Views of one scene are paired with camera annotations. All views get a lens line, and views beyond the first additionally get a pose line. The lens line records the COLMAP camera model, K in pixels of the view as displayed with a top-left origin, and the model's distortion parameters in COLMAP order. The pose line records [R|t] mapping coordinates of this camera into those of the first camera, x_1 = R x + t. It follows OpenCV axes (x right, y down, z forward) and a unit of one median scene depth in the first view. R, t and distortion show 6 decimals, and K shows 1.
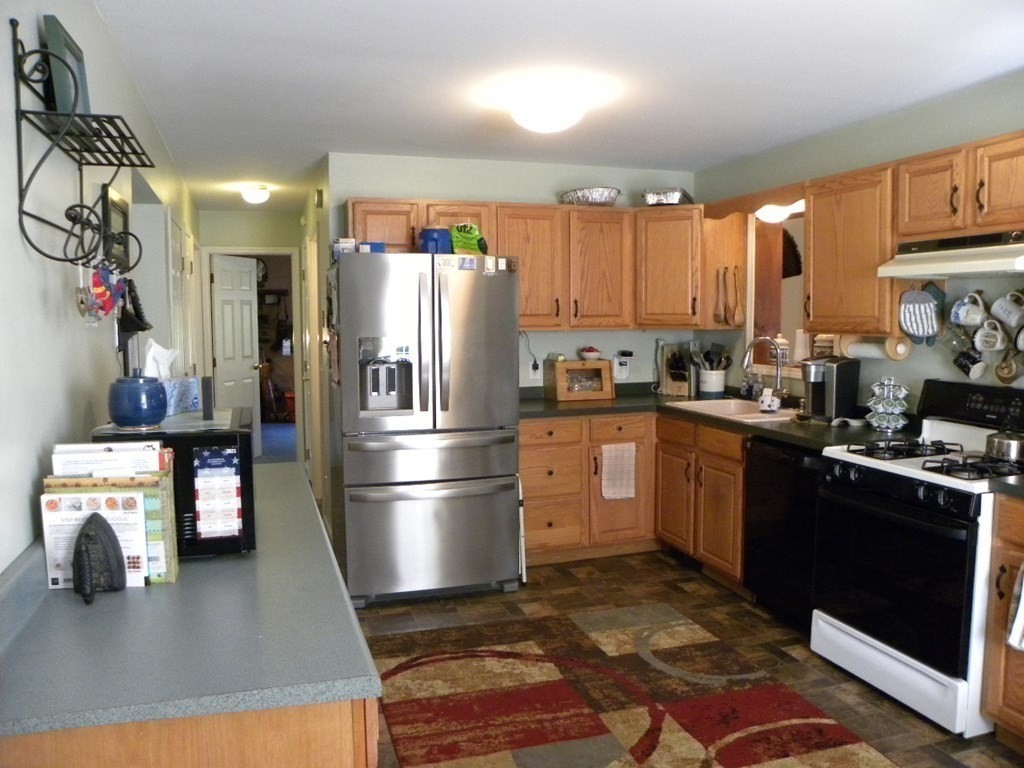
lens RADIAL K [[806.8, 0, 512.0], [0, 806.8, 384.0], [0, 0, 1]] dist [-0.150975, 0.104624]
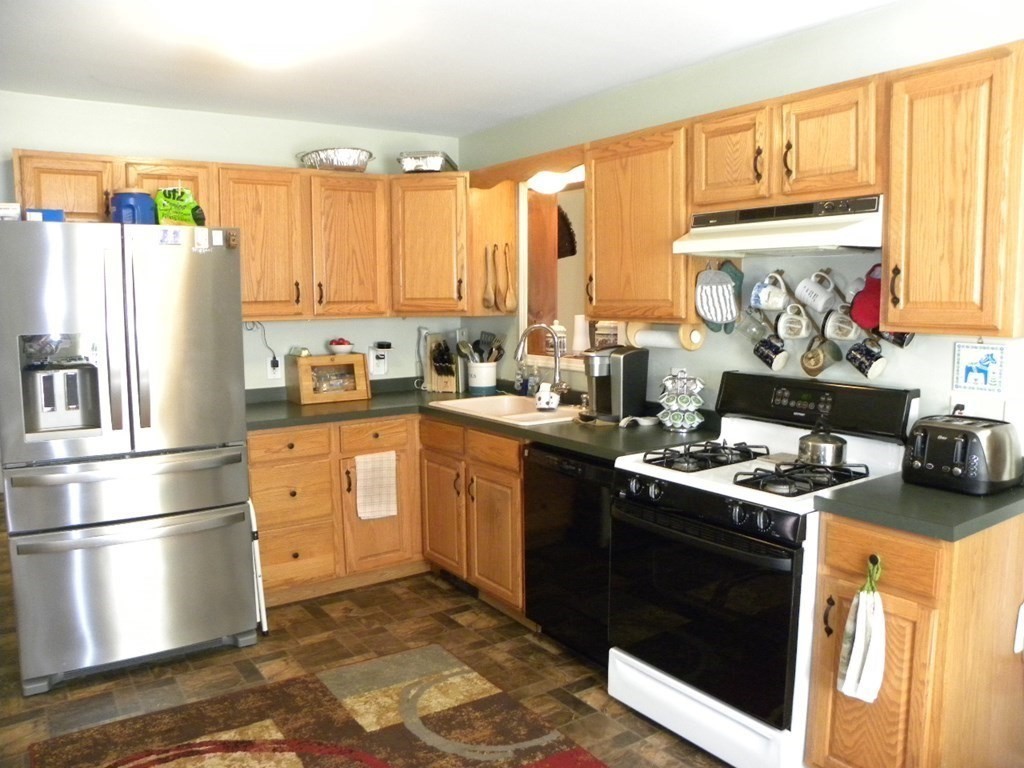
lens RADIAL K [[806.8, 0, 512.0], [0, 806.8, 384.0], [0, 0, 1]] dist [-0.150975, 0.104624]
pose [[0.960901, -0.031087, 0.275141, 0.047644], [0.025662, 0.999399, 0.023295, -0.016856], [-0.275700, -0.015324, 0.961122, 0.176938]]
